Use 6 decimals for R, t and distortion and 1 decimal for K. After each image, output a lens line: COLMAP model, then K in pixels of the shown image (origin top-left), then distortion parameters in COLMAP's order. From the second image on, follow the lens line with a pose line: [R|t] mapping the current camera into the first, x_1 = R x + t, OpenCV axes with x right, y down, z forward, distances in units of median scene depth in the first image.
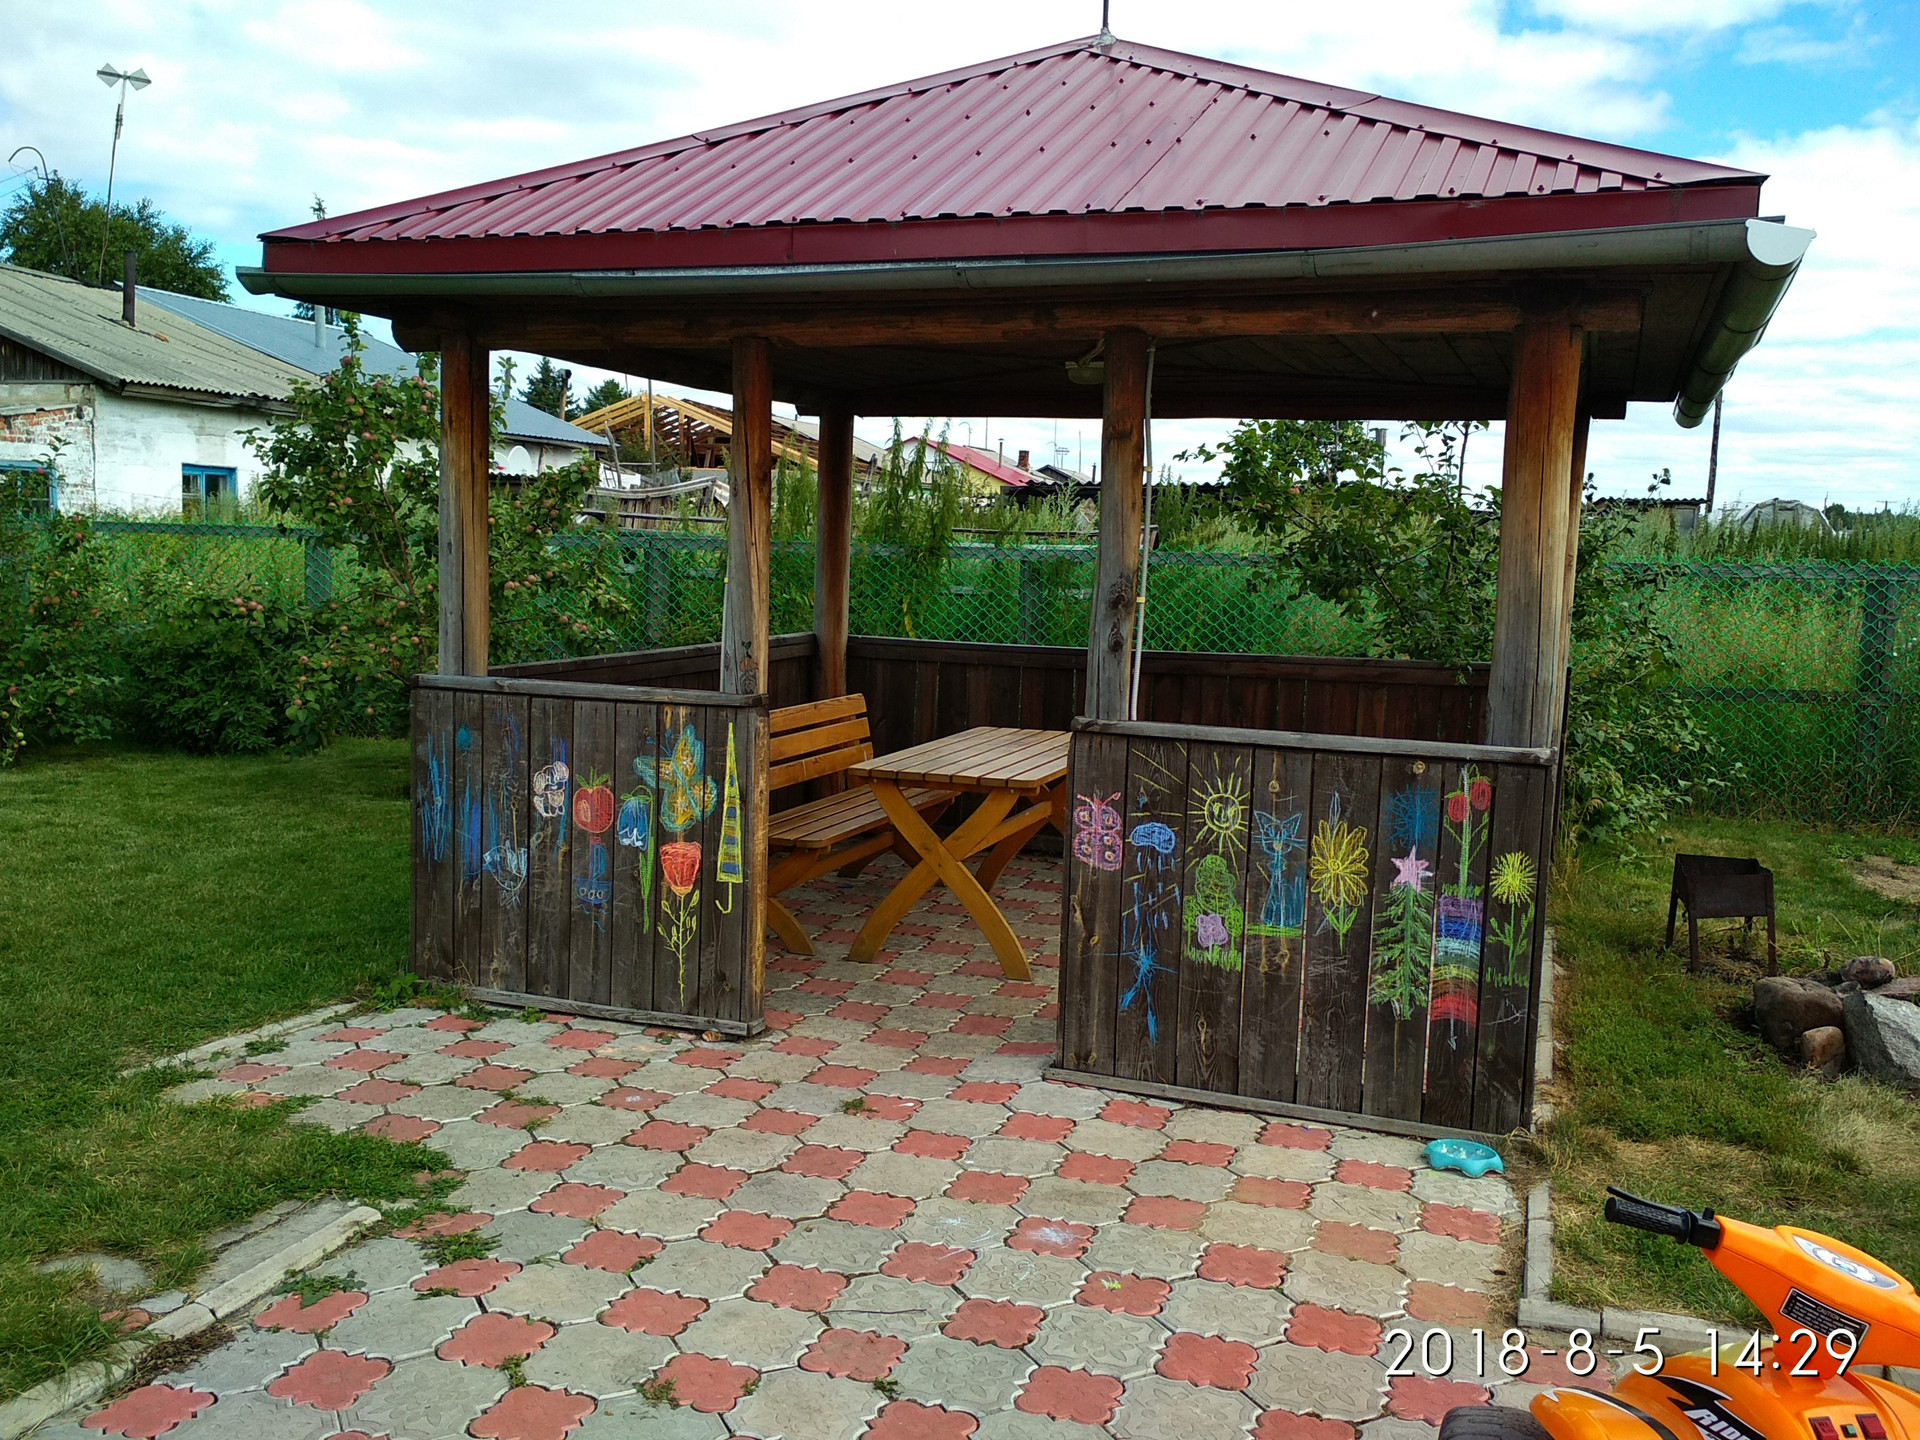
lens RADIAL K [[1709.2, 0, 945.1], [0, 1709.2, 725.2], [0, 0, 1]] dist [0.097536, -0.201720]
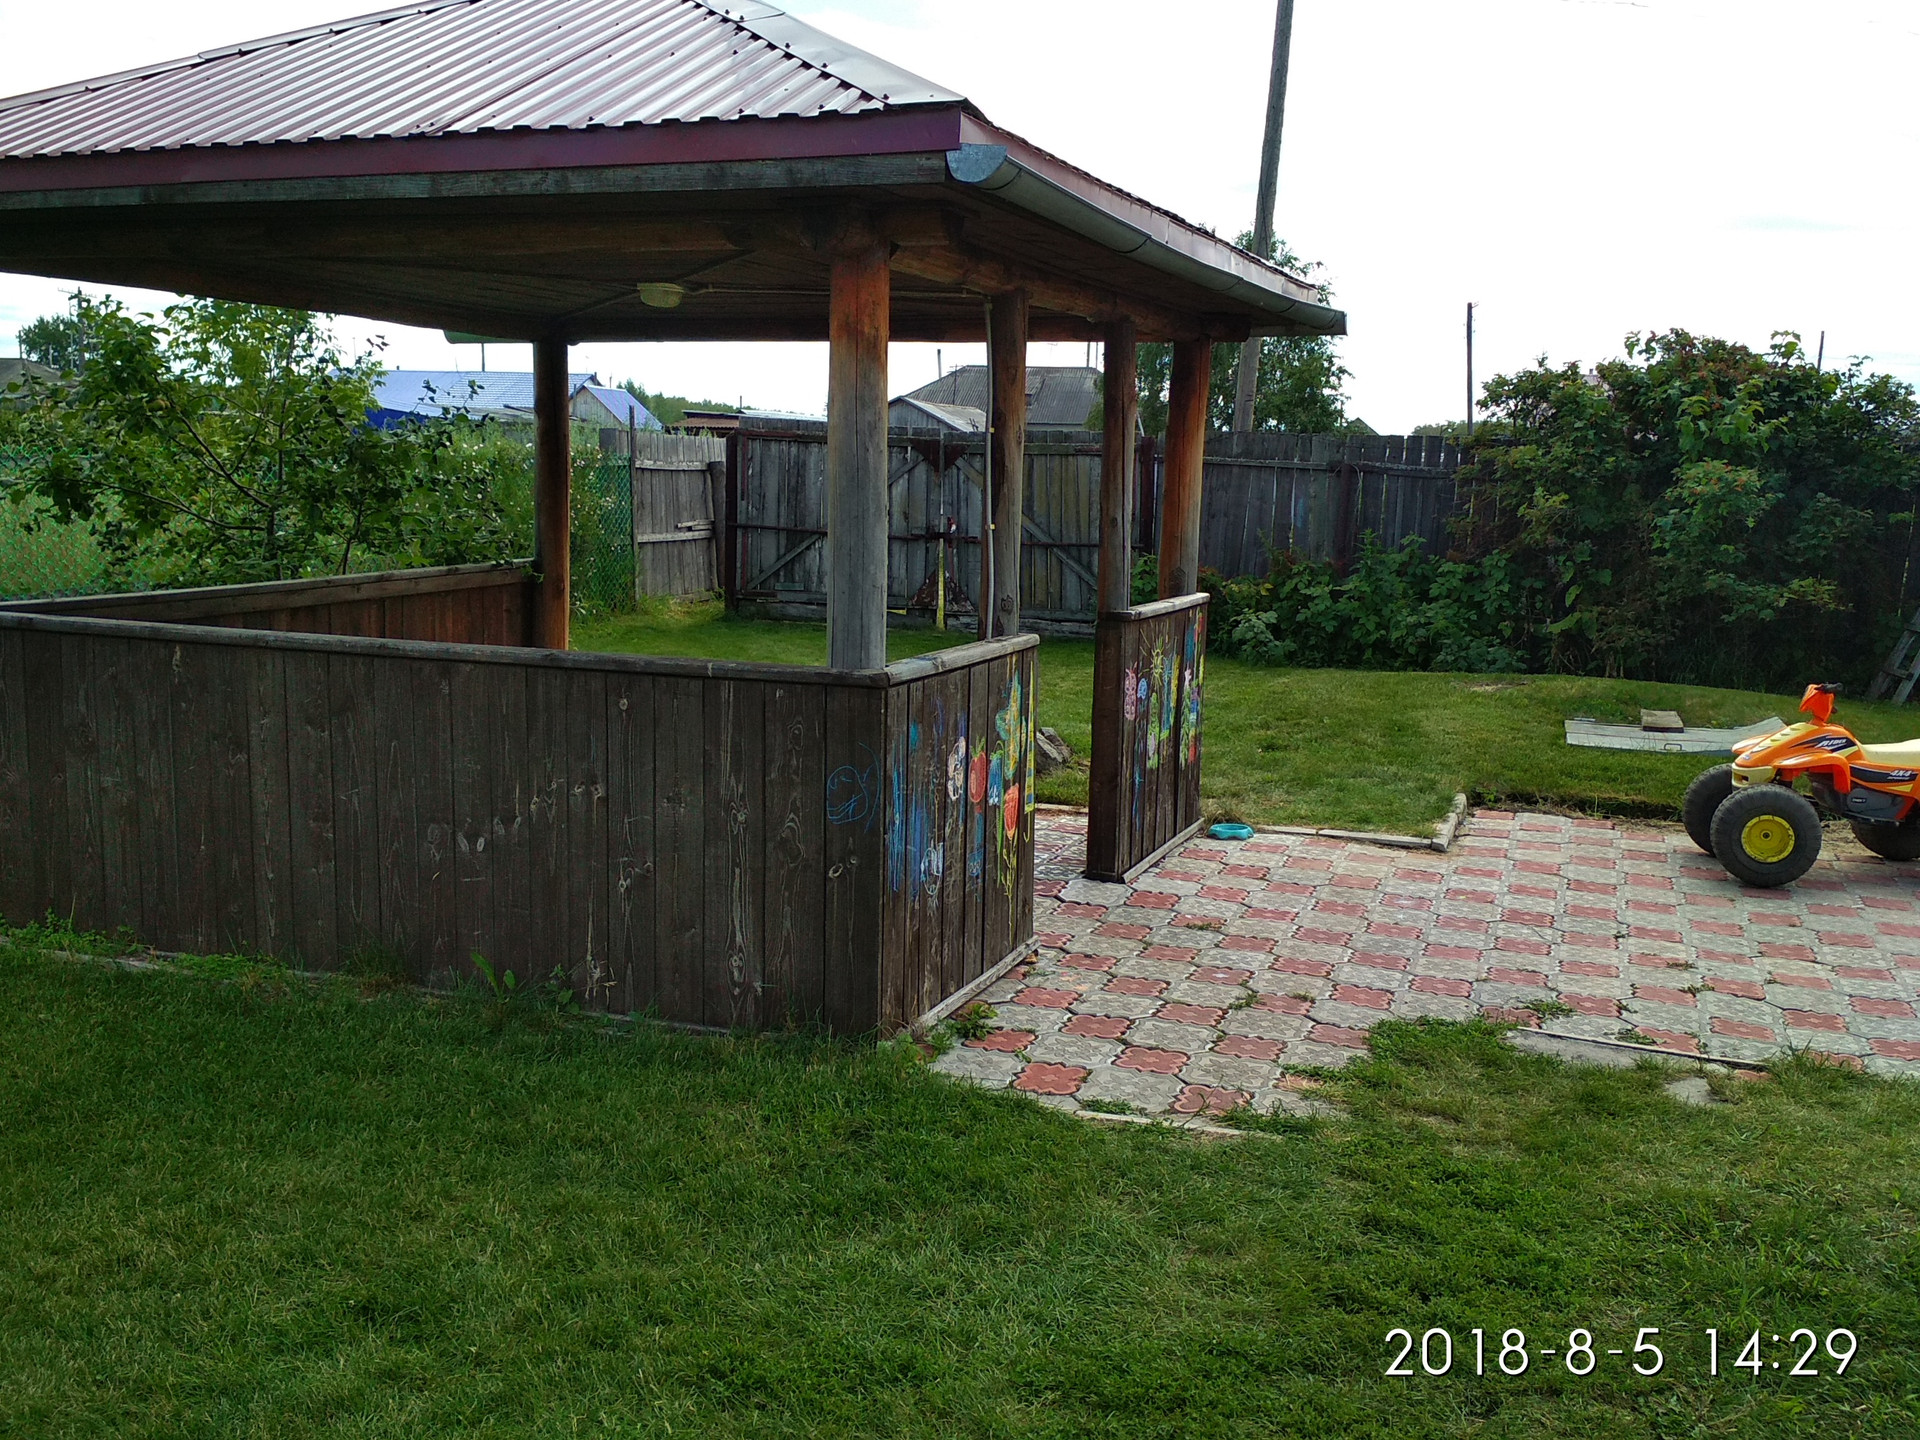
lens RADIAL K [[1709.2, 0, 945.1], [0, 1709.2, 725.2], [0, 0, 1]] dist [0.097536, -0.201720]
pose [[0.056969, -0.176533, 0.982645, -1.262657], [0.103424, 0.979991, 0.170060, -0.159324], [-0.993005, 0.091941, 0.074086, 1.051653]]
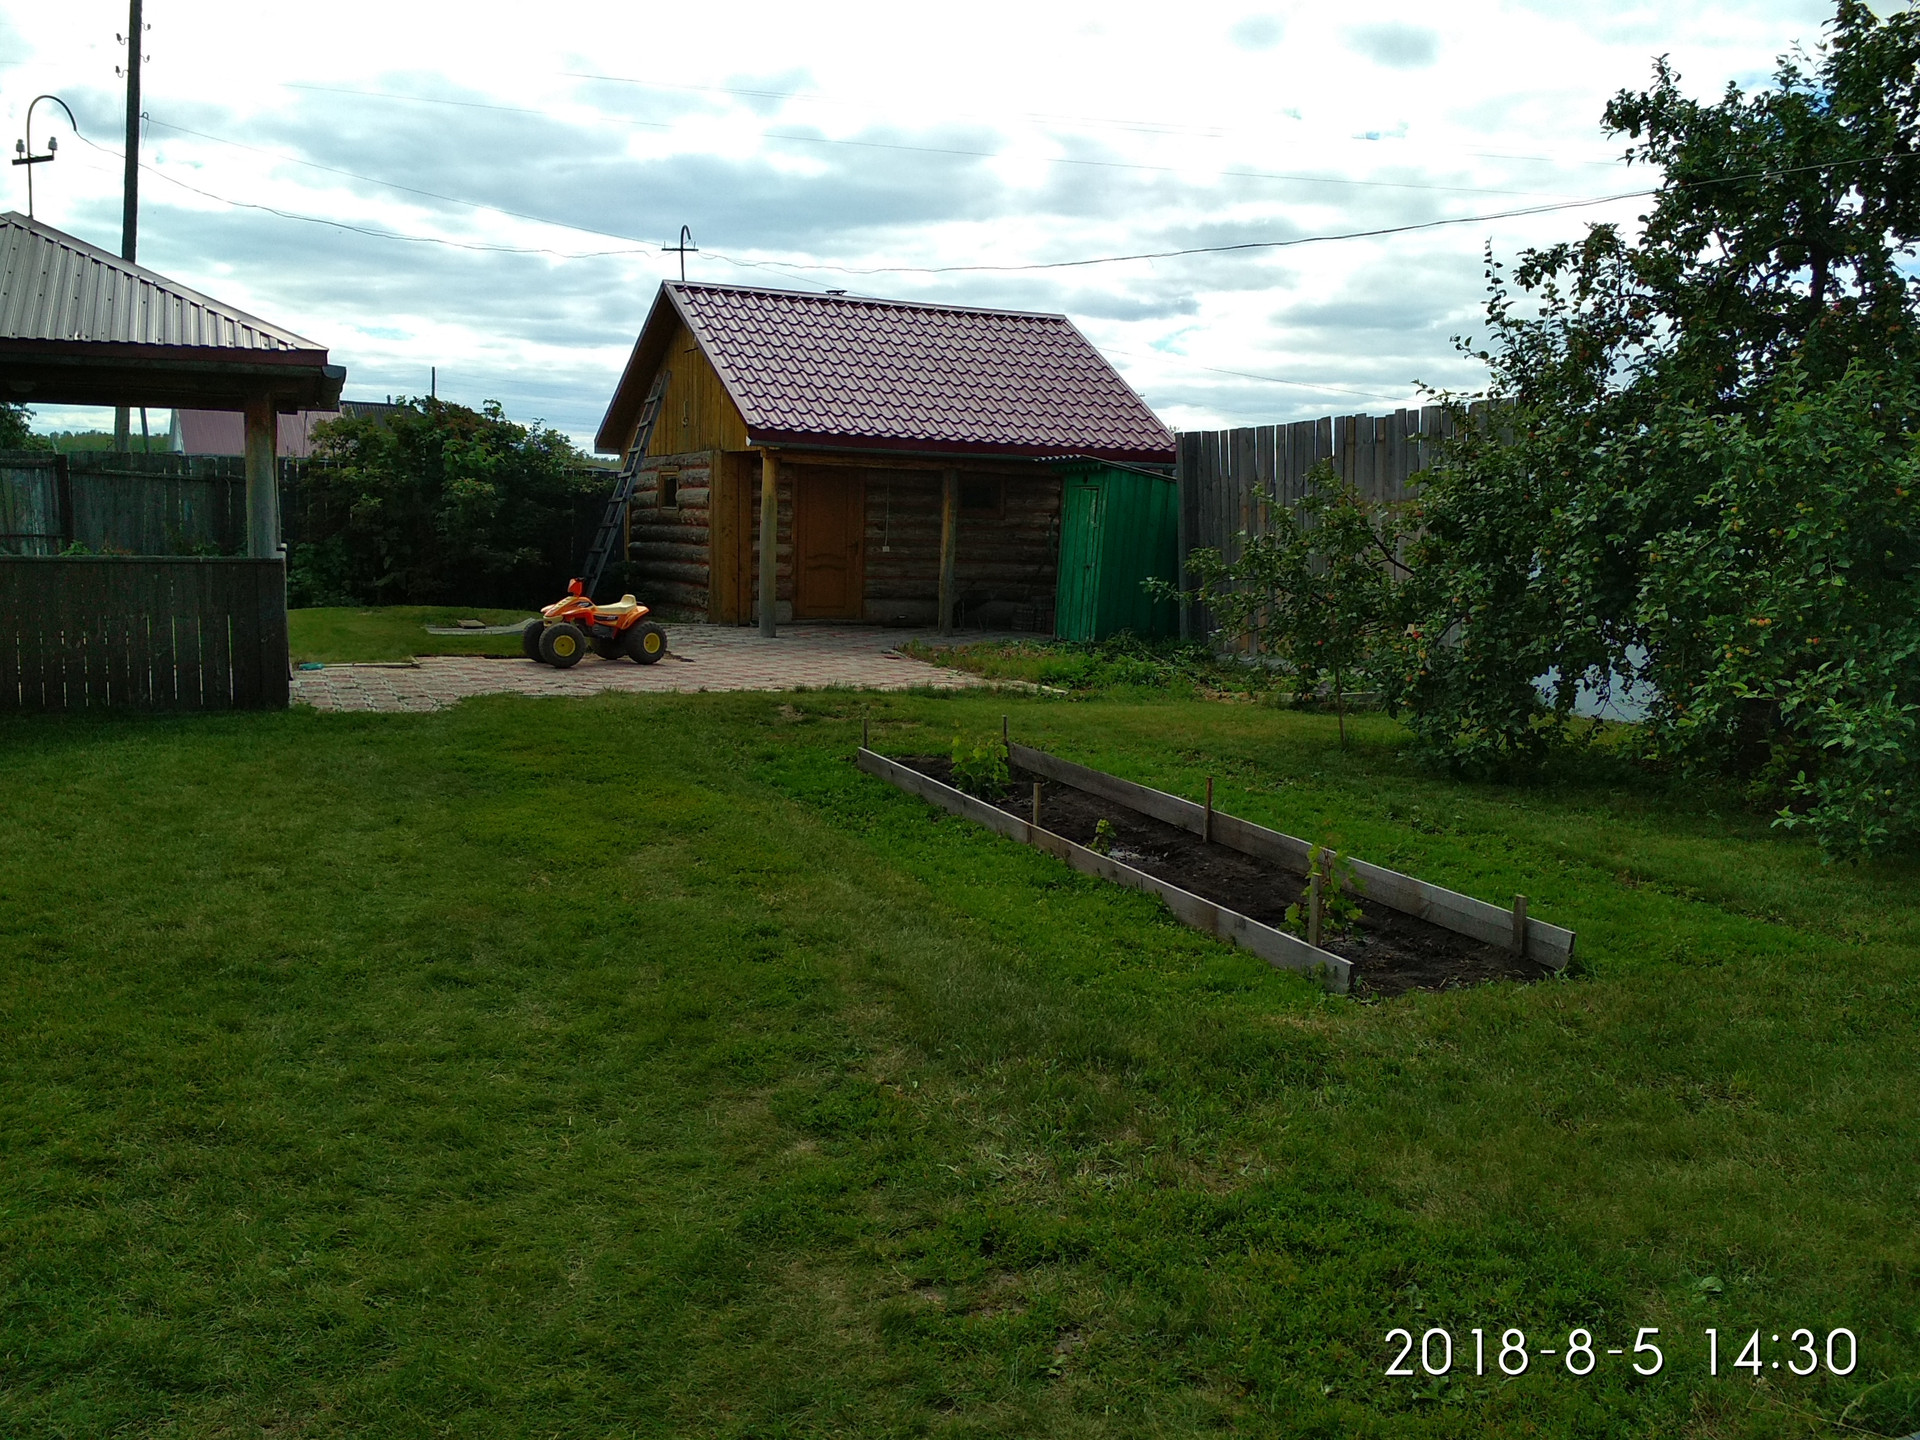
lens RADIAL K [[1668.8, 0, 958.5], [0, 1668.8, 732.7], [0, 0, 1]] dist [0.102096, -0.211810]
pose [[-0.651610, -0.143029, 0.744947, -2.664026], [0.051330, 0.971498, 0.231425, -0.285508], [-0.756815, 0.189037, -0.625696, 1.915452]]
